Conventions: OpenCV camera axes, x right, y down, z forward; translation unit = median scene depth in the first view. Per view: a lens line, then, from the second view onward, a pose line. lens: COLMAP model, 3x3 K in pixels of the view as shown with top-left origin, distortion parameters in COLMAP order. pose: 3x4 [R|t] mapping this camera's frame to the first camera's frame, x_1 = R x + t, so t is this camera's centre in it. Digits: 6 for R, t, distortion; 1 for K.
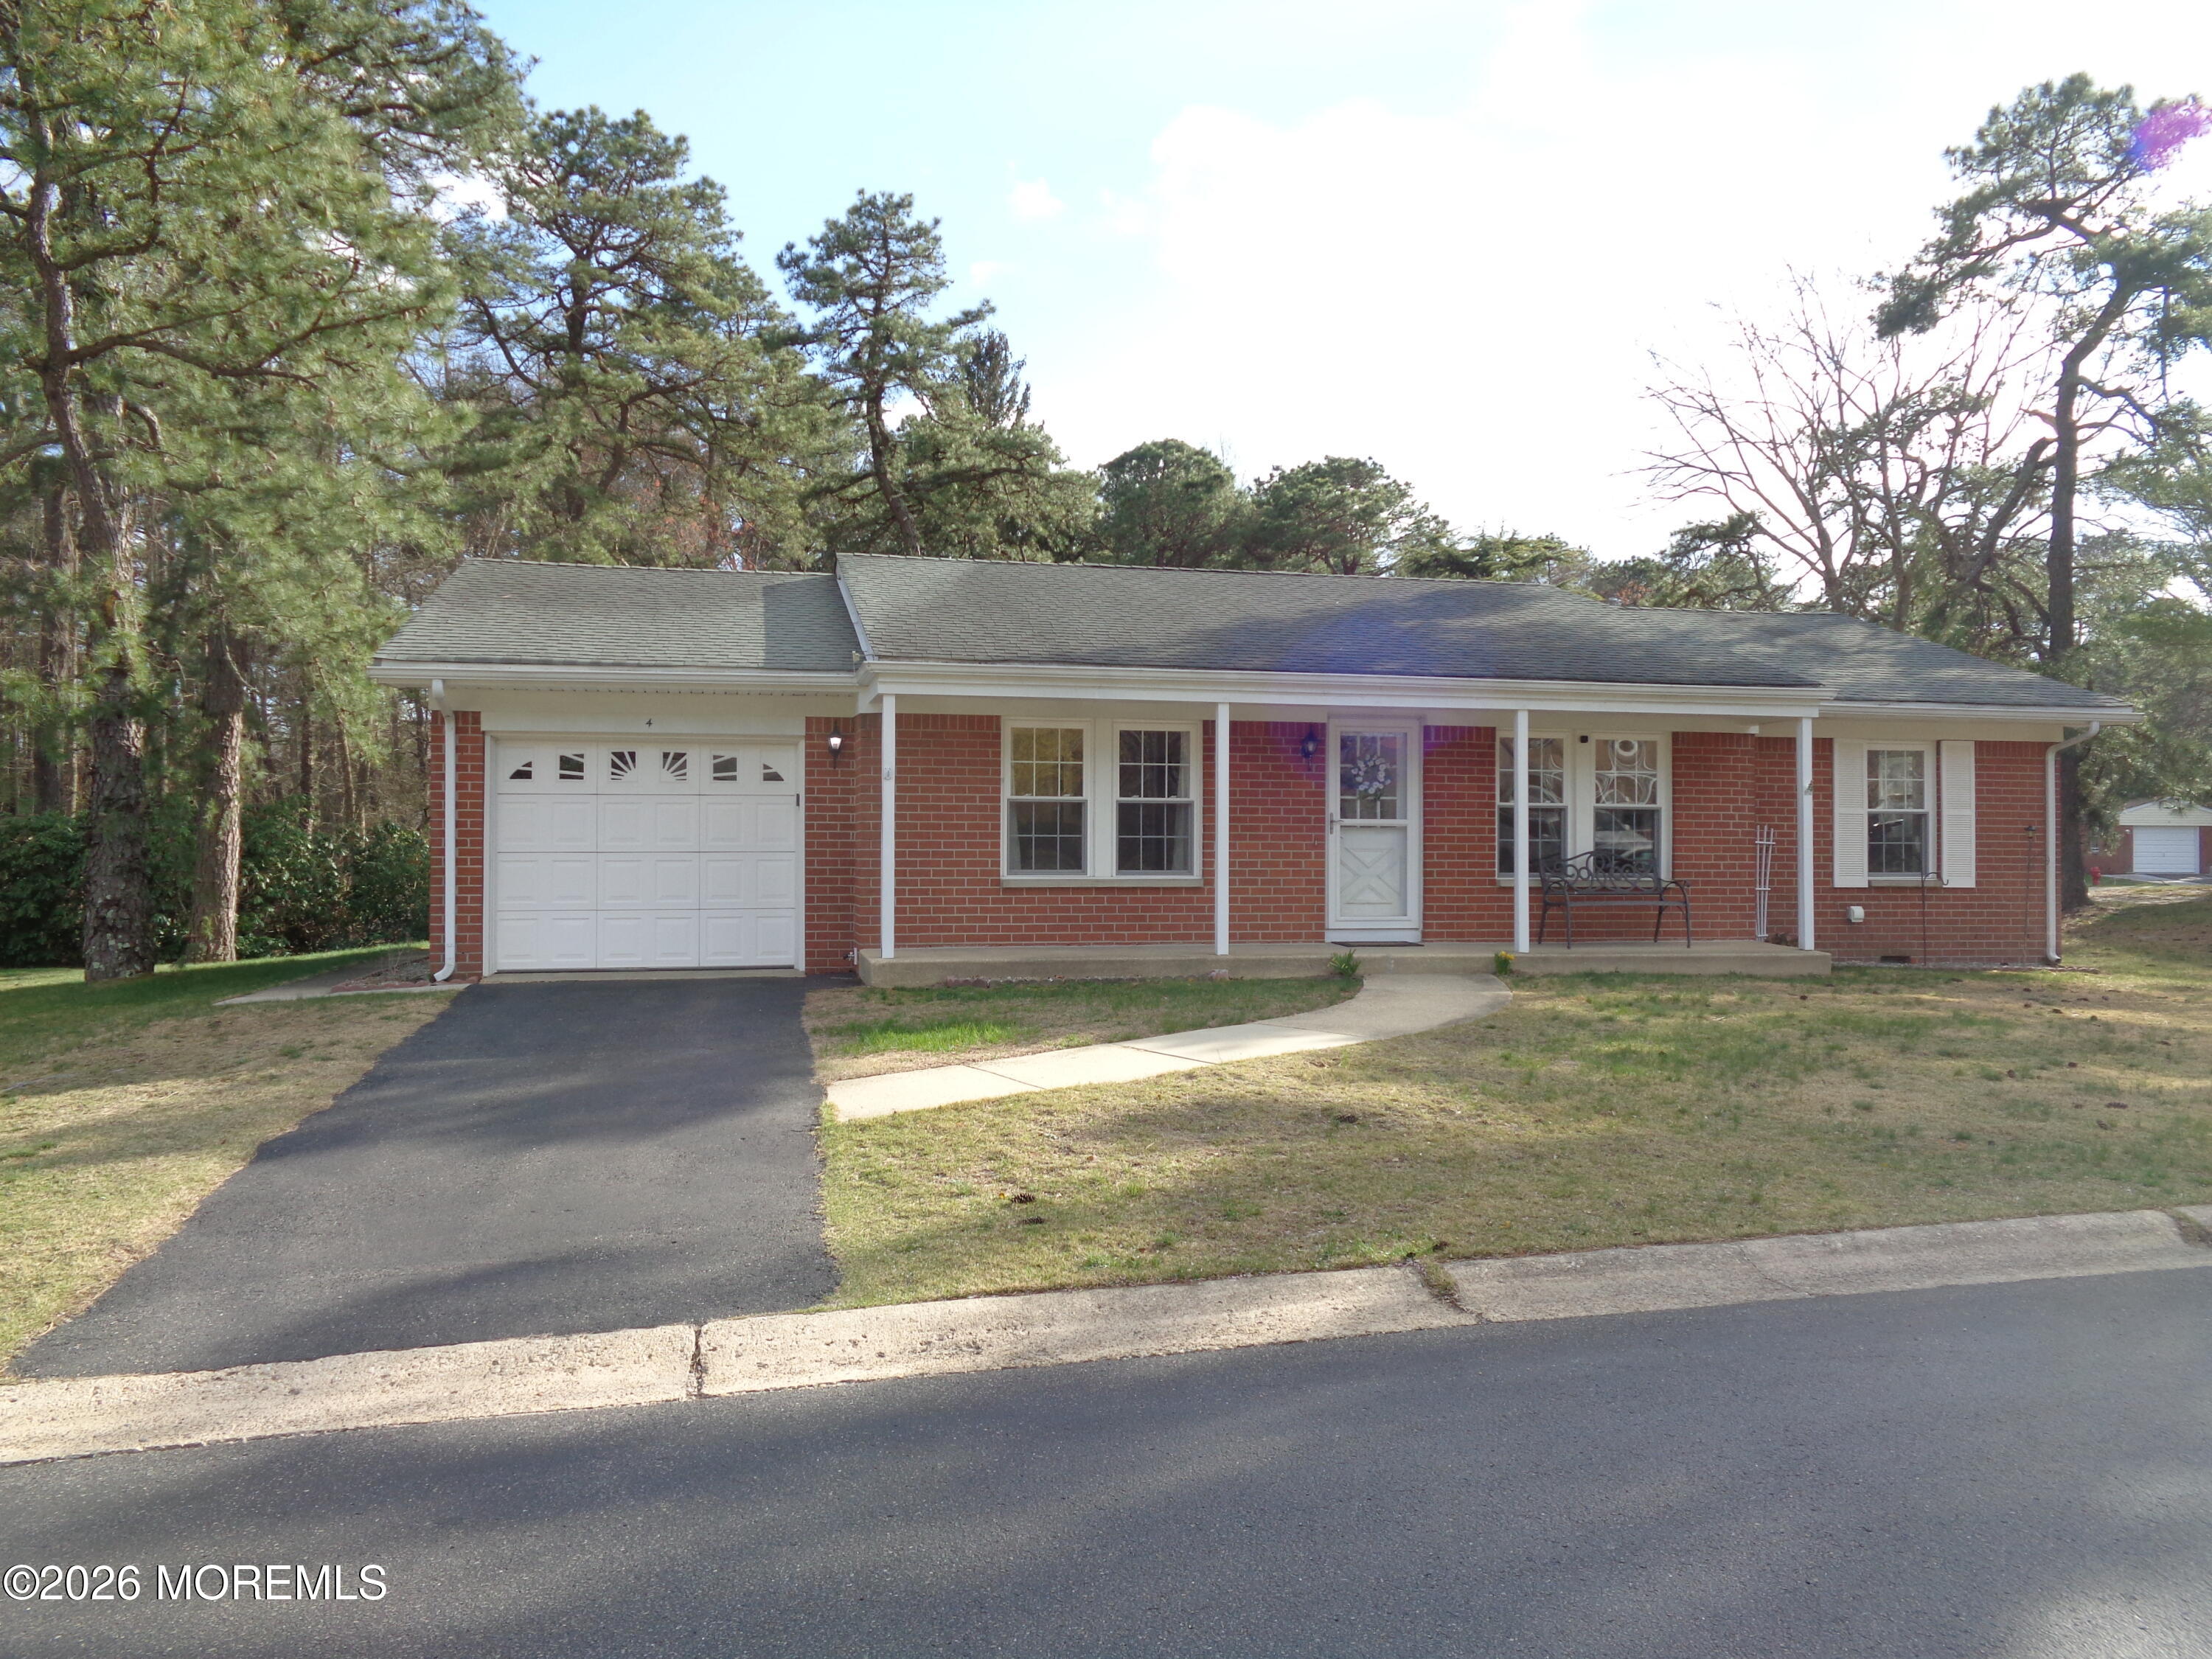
lens RADIAL K [[1619.5, 0, 1107.3], [0, 1619.5, 801.6], [0, 0, 1]] dist [-0.024487, 0.002575]
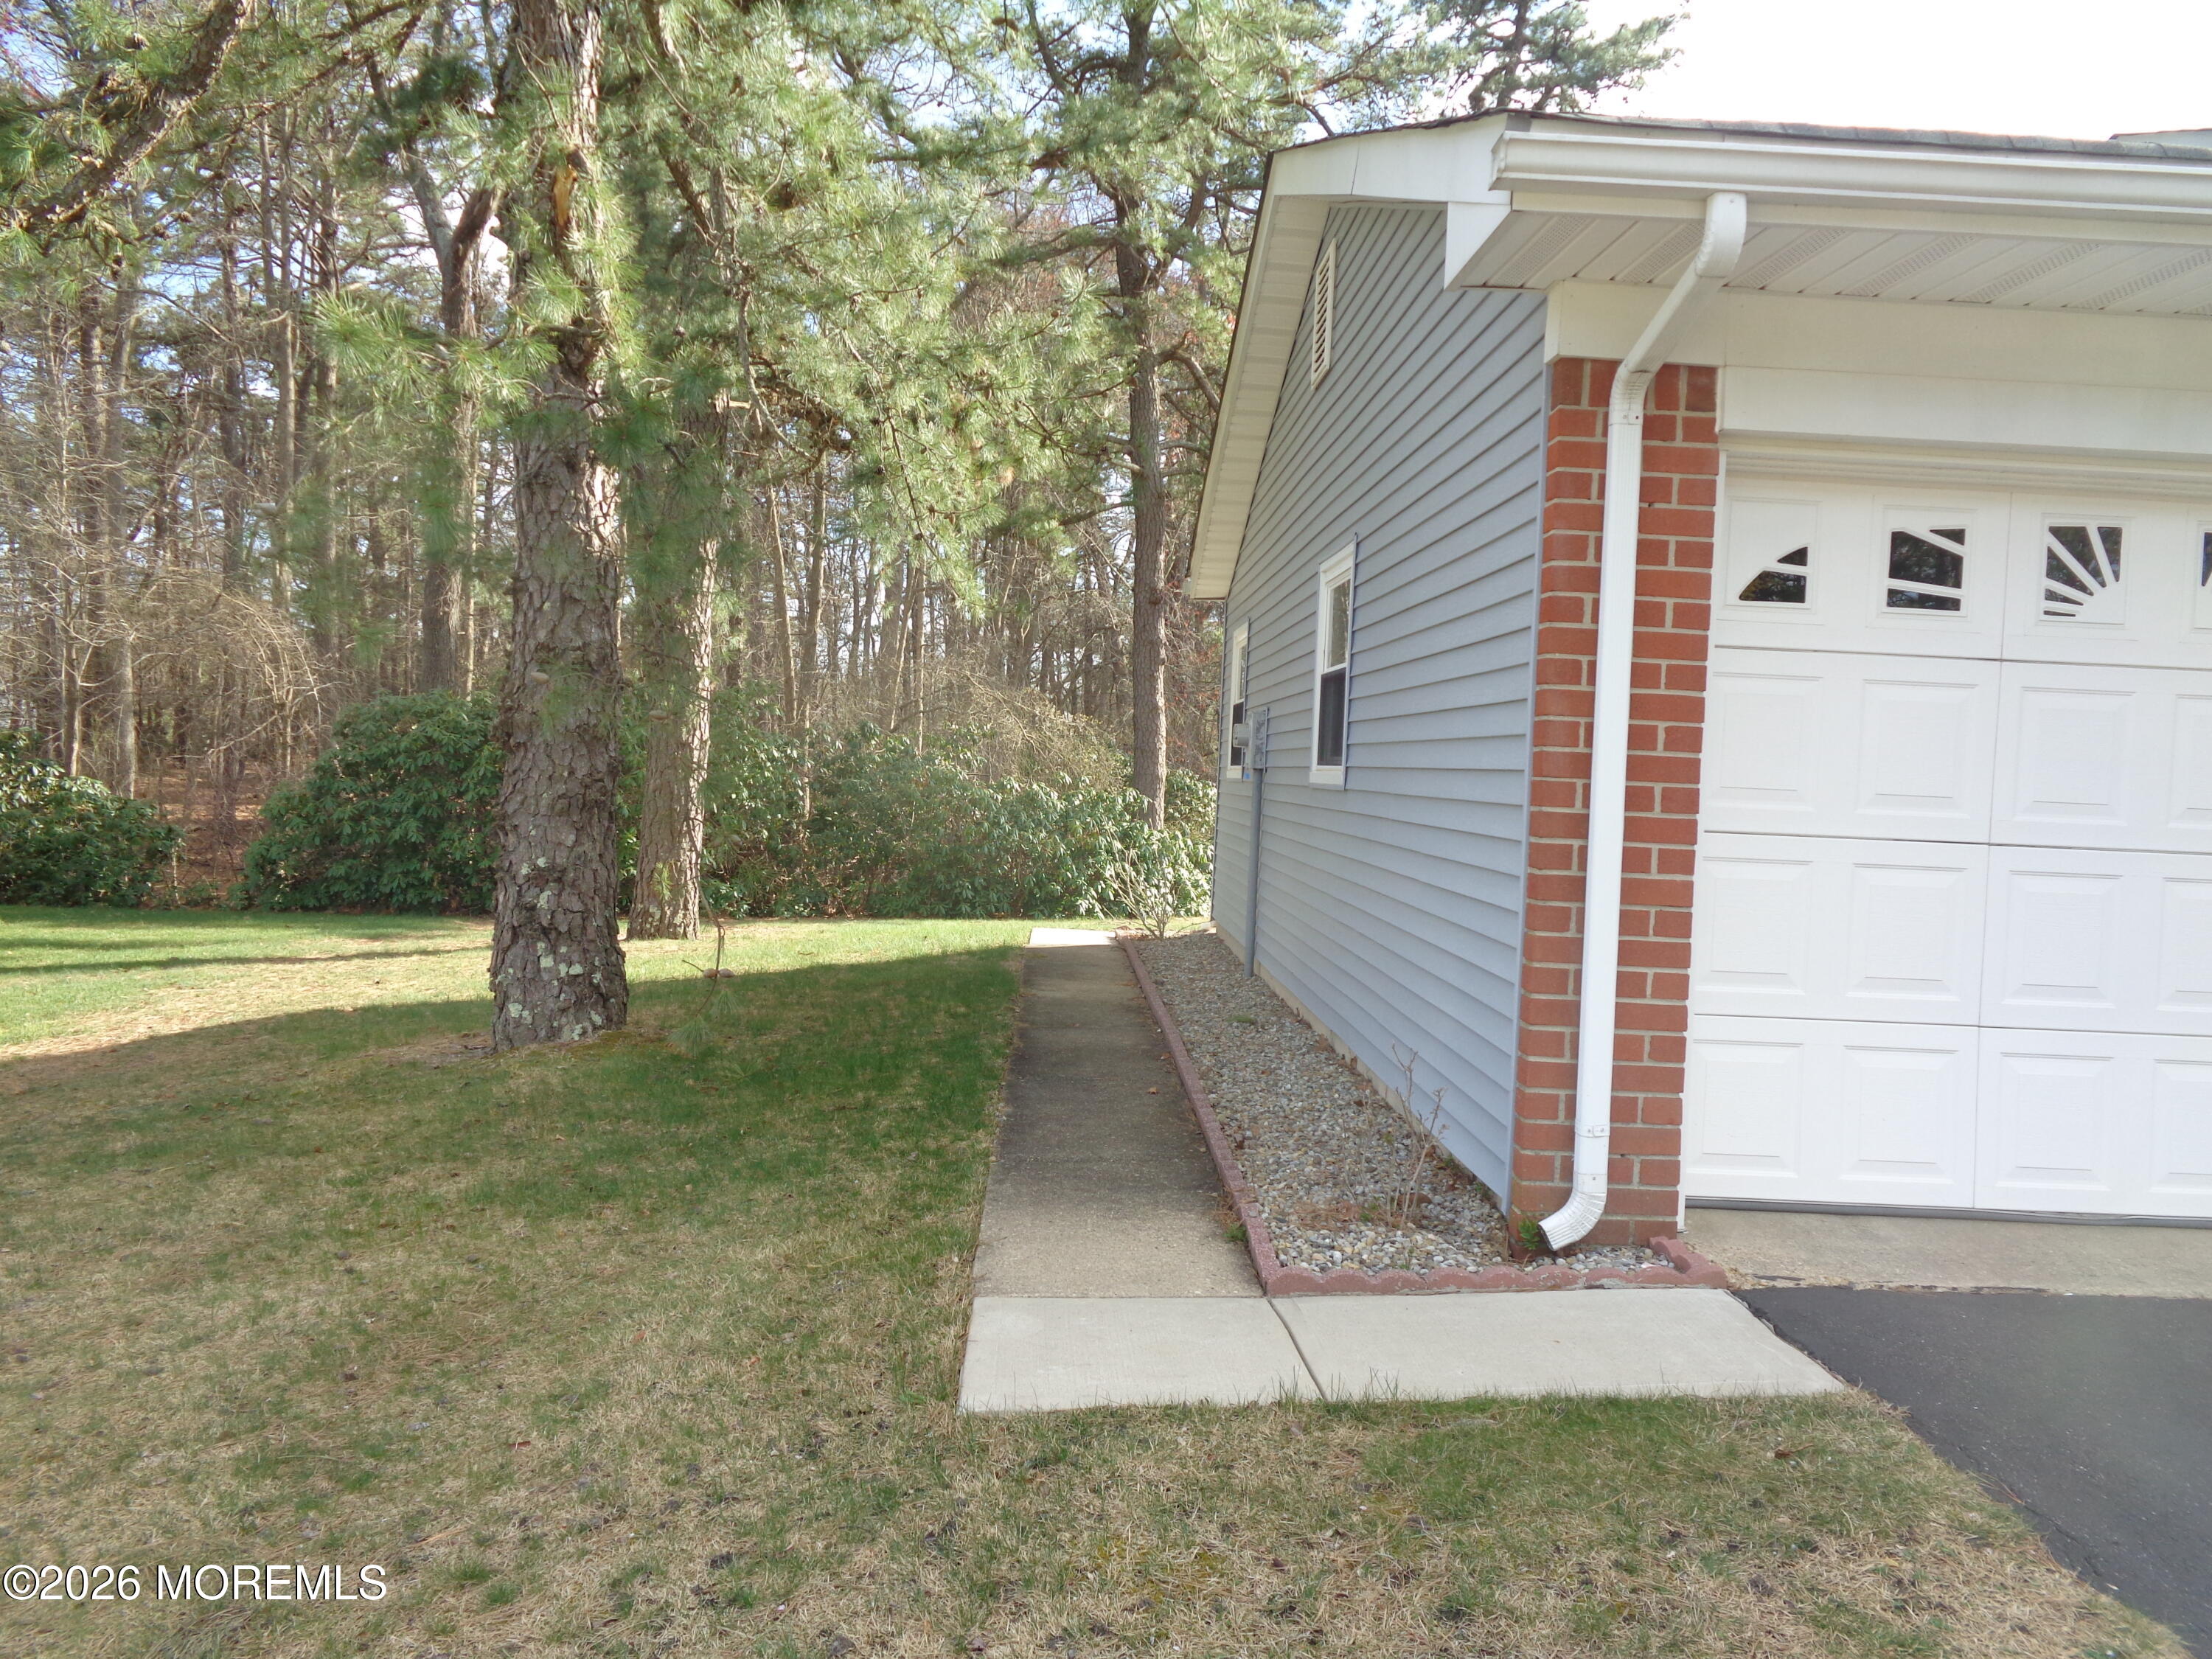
lens RADIAL K [[1709.7, 0, 1106.0], [0, 1709.7, 829.5], [0, 0, 1]] dist [-0.040969, -0.000051]
pose [[0.976624, 0.052066, -0.208552, -0.366481], [-0.039206, 0.997093, 0.065334, 0.012262], [0.211348, -0.055630, 0.975827, 0.564038]]
